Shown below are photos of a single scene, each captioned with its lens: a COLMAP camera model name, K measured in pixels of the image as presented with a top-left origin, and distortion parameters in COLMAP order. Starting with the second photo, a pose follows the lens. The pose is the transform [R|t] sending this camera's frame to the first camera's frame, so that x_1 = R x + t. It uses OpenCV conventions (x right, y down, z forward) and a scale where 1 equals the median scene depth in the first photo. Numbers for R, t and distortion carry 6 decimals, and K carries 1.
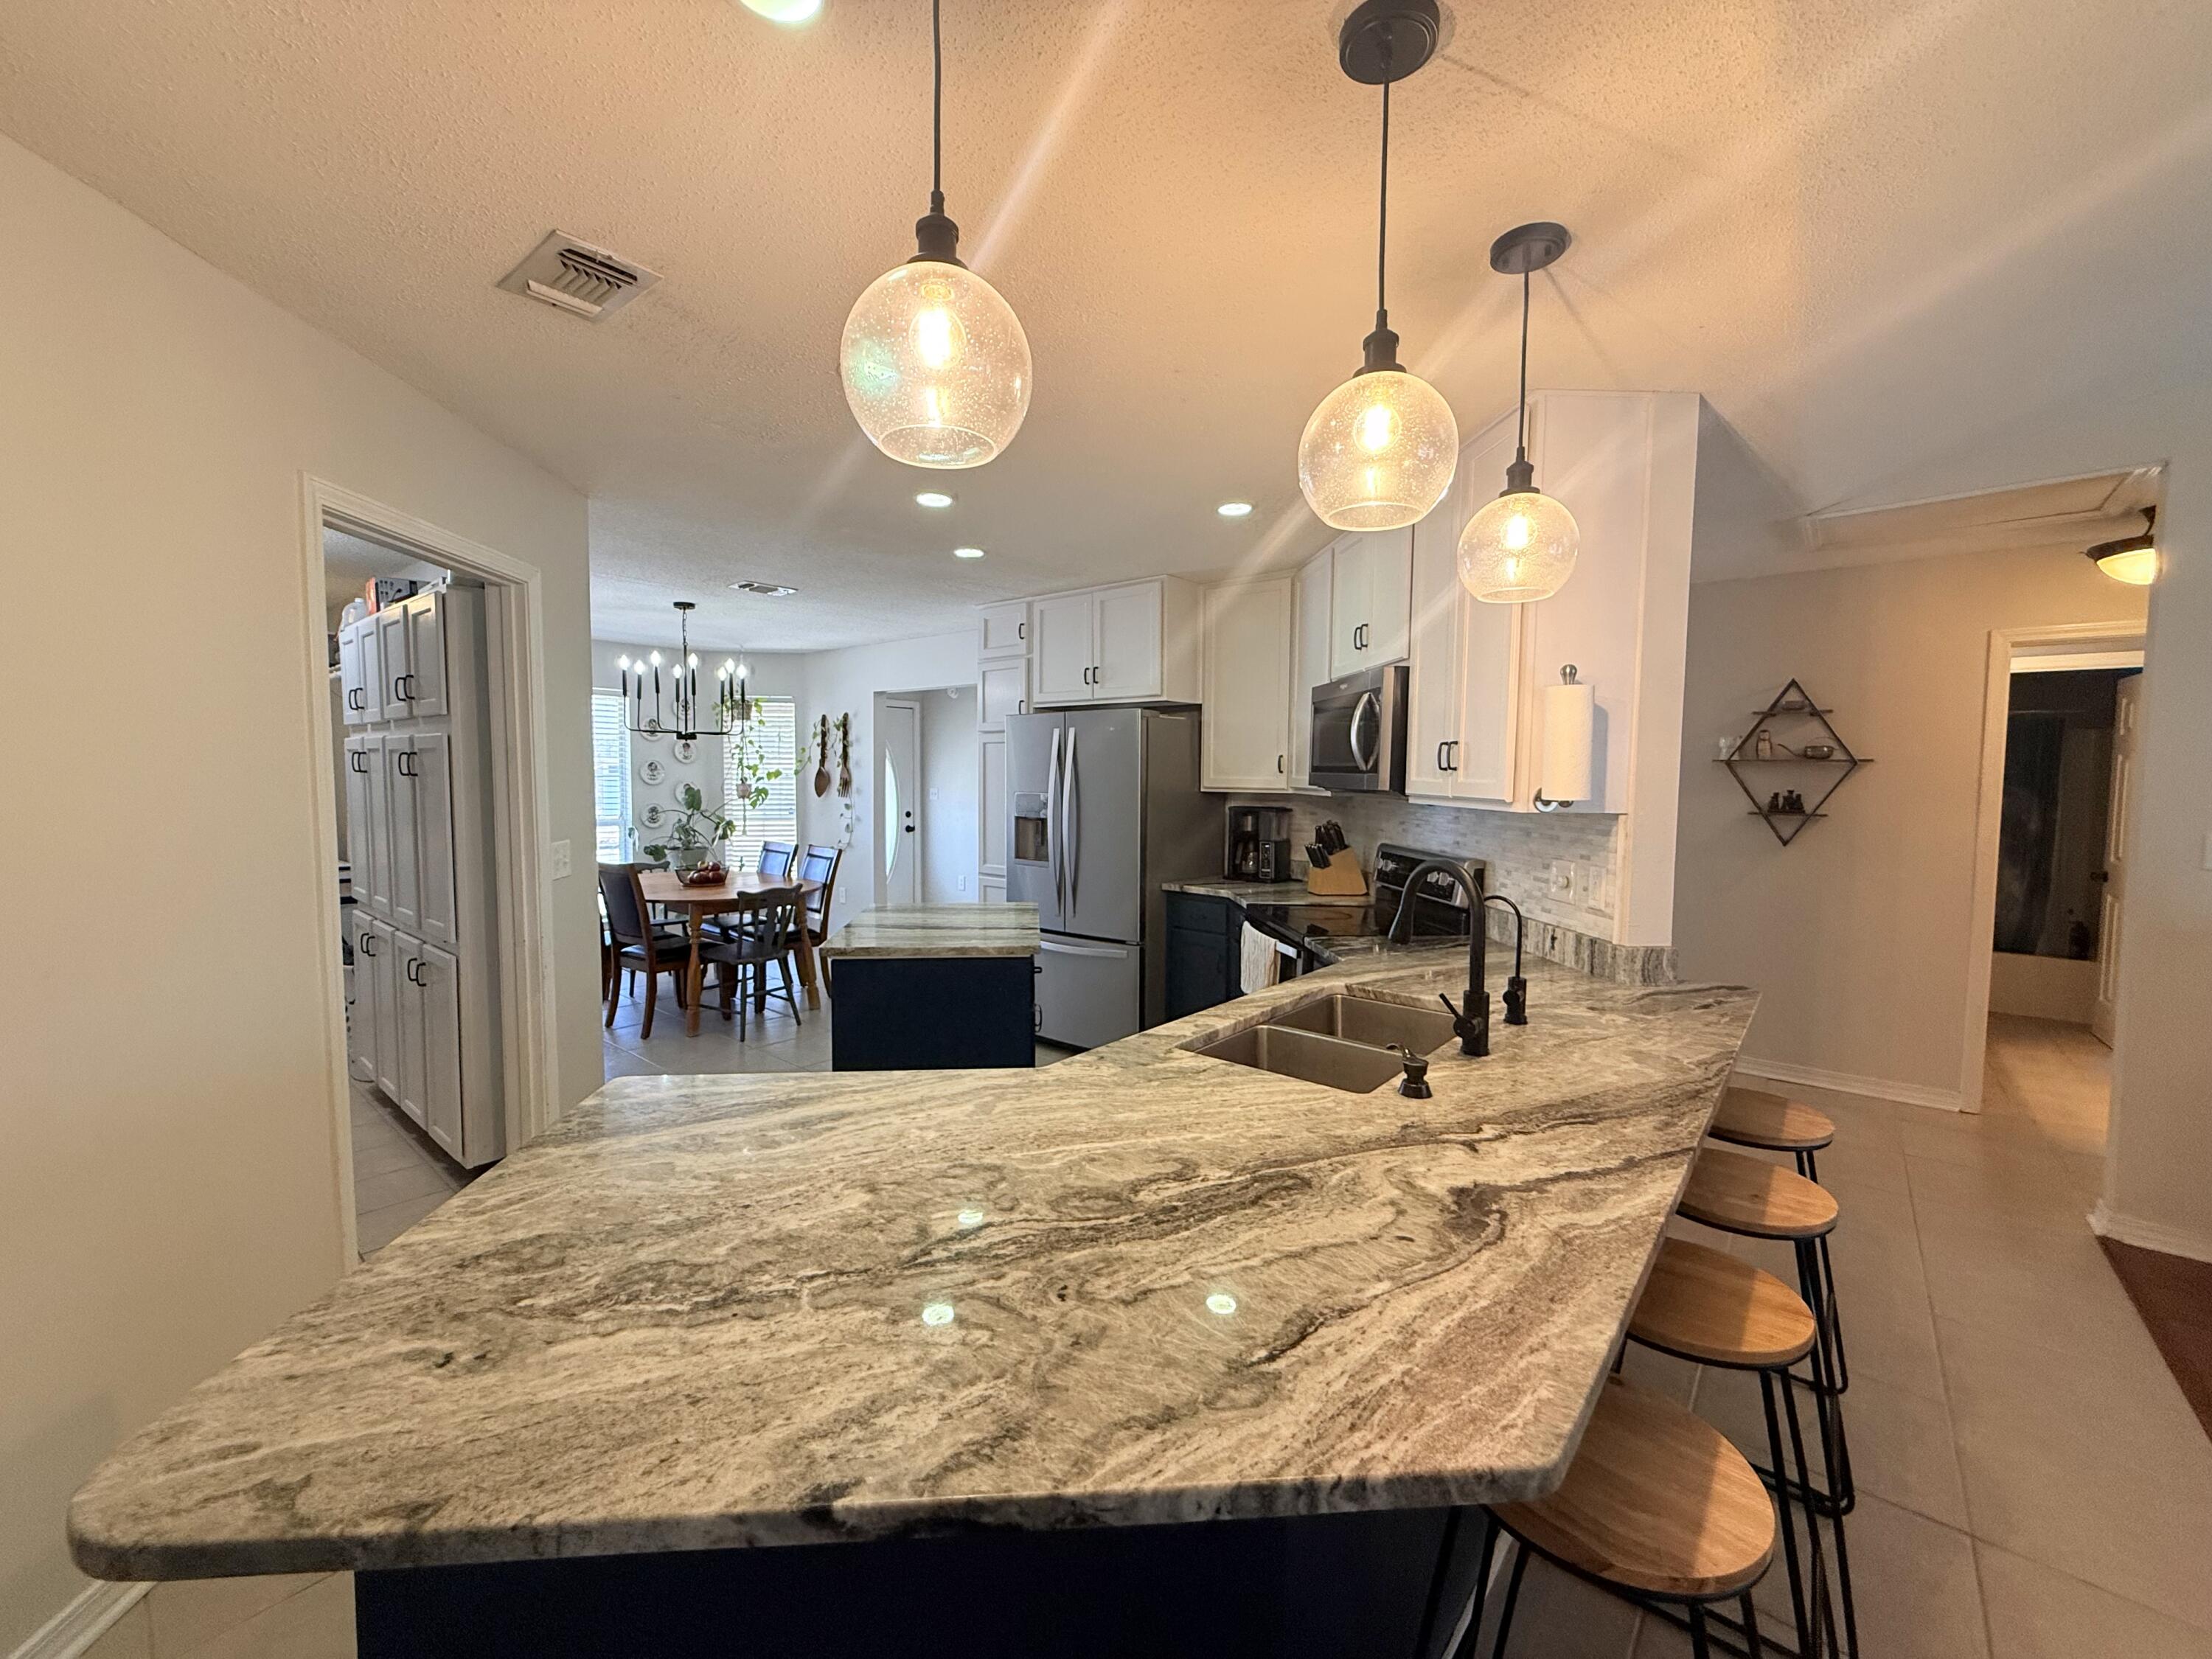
lens RADIAL K [[887.8, 0, 1099.6], [0, 887.8, 825.7], [0, 0, 1]] dist [-0.000997, -0.000424]
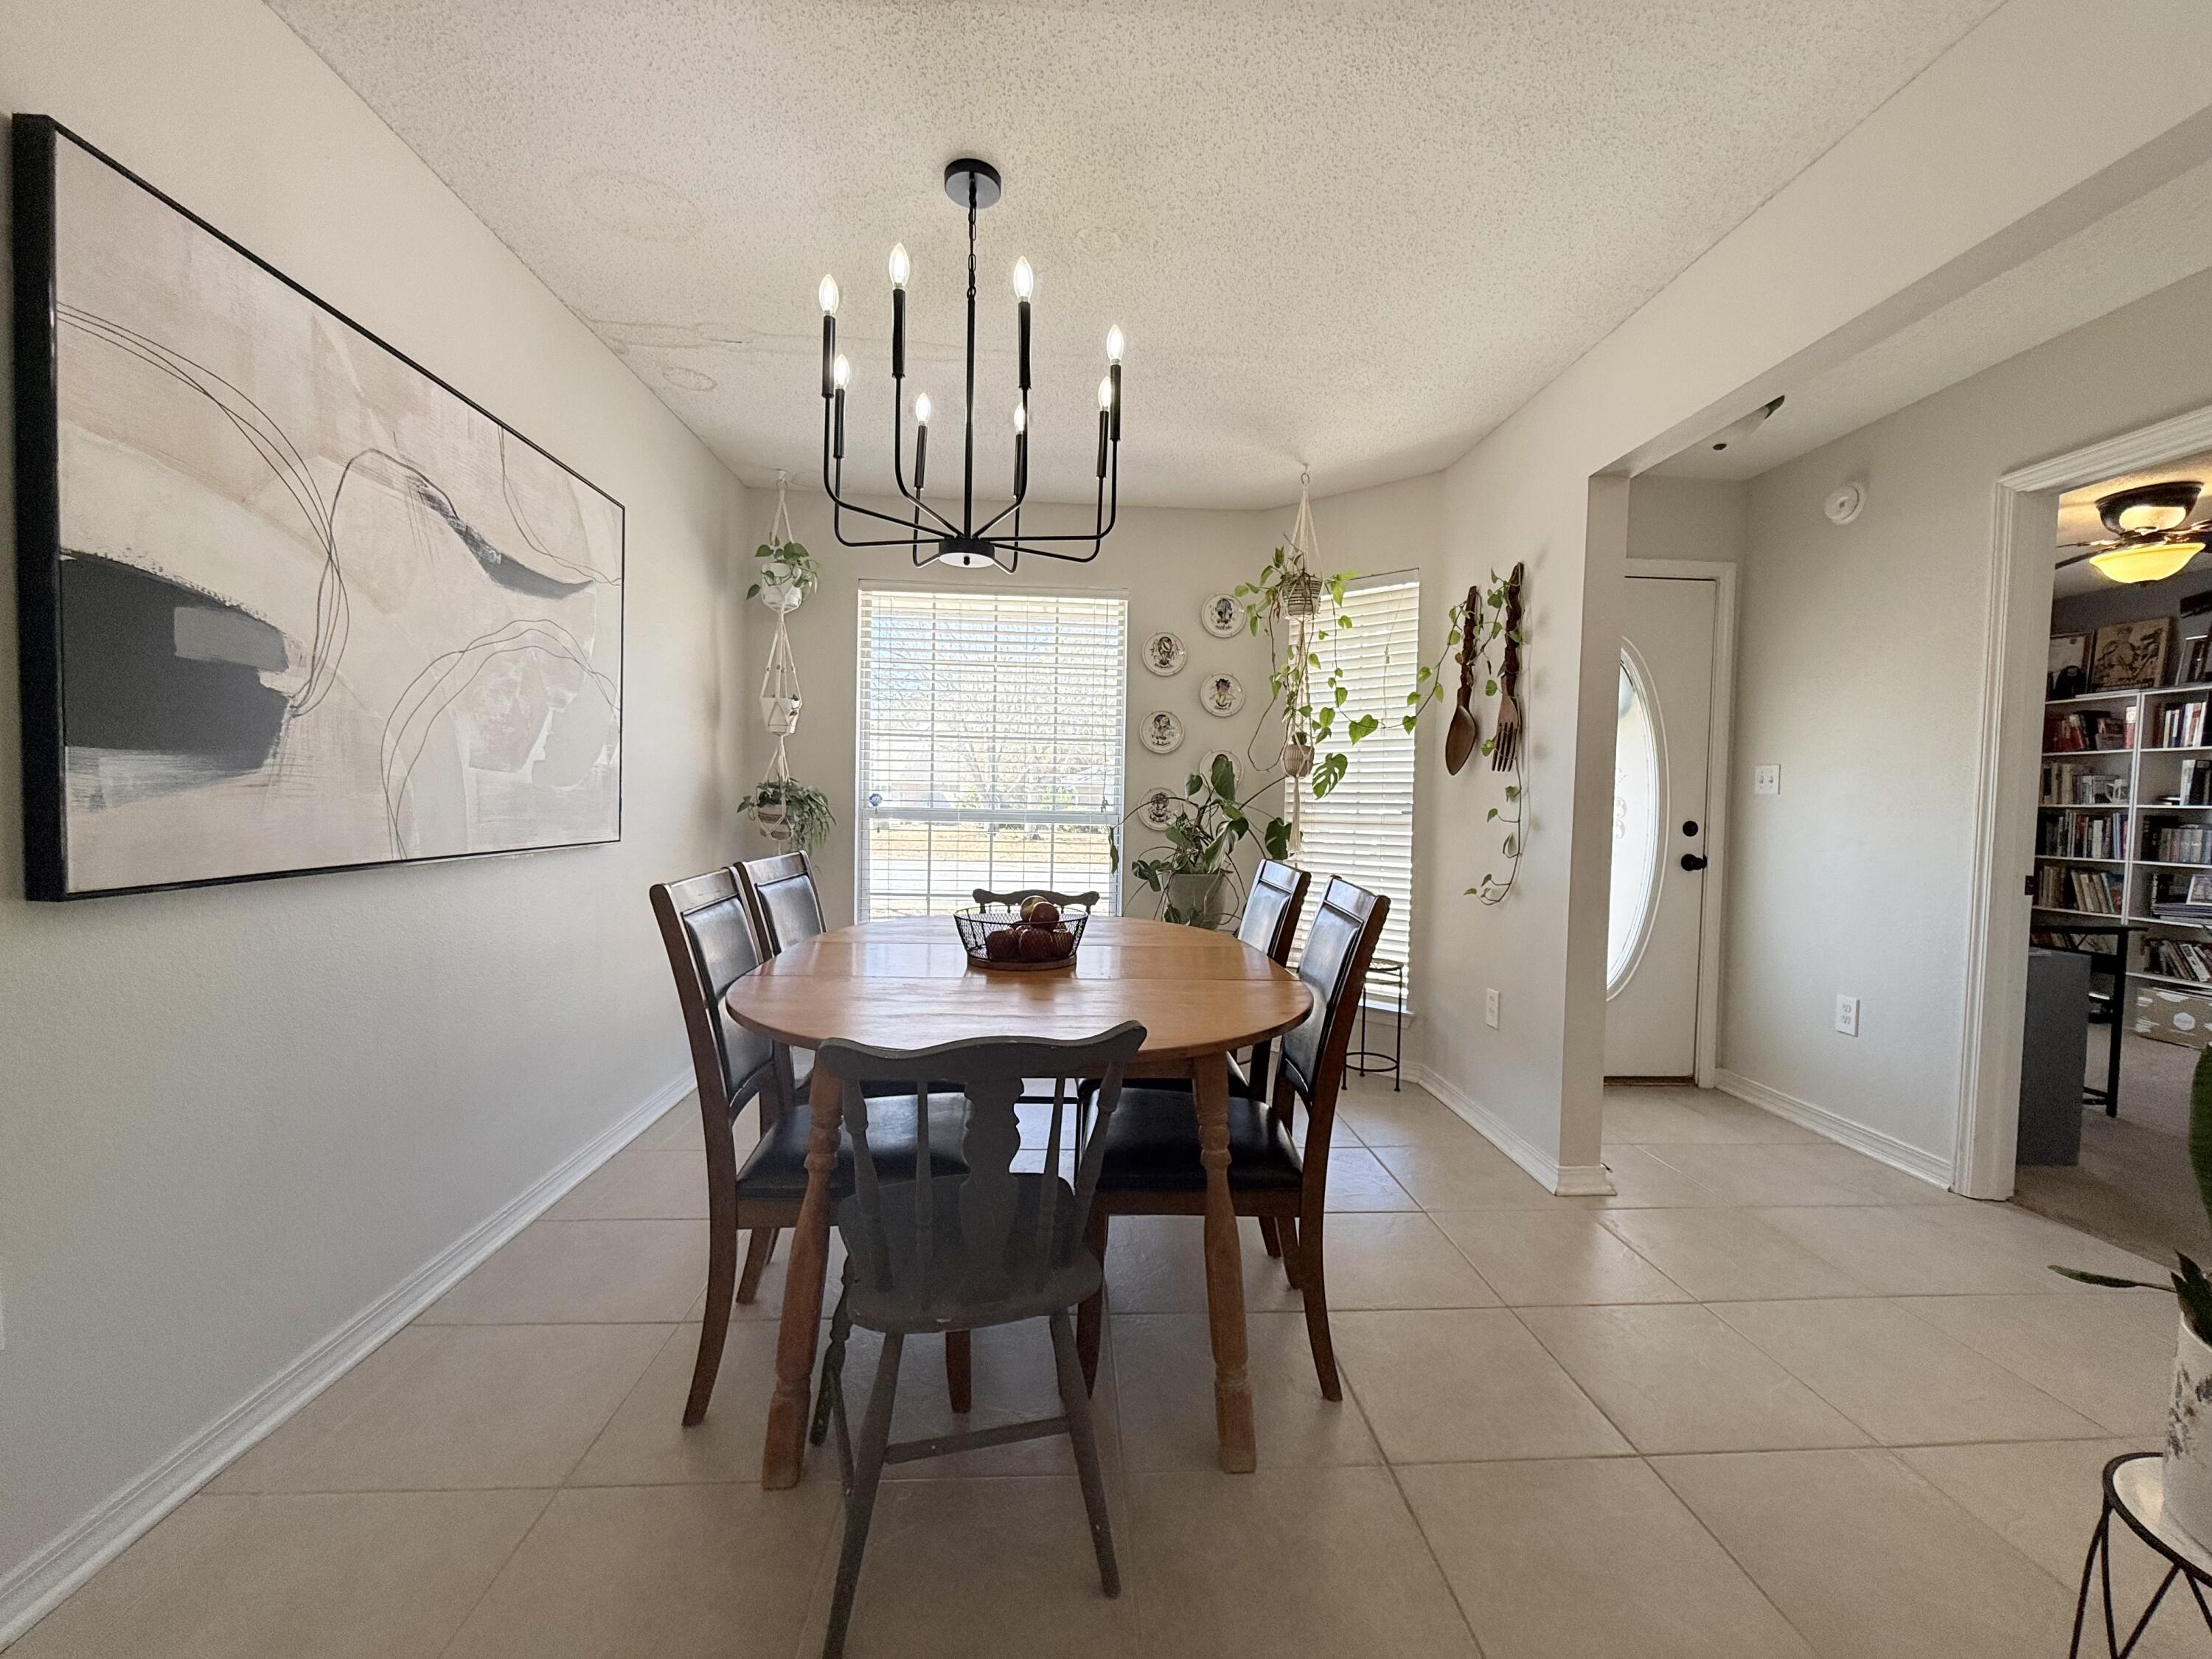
lens RADIAL K [[887.8, 0, 1099.6], [0, 887.8, 825.7], [0, 0, 1]] dist [-0.000997, -0.000424]
pose [[0.686227, 0.031921, -0.726687, -0.116875], [-0.061410, 0.998012, -0.014151, 0.010788], [0.724791, 0.054337, 0.686823, 0.582003]]
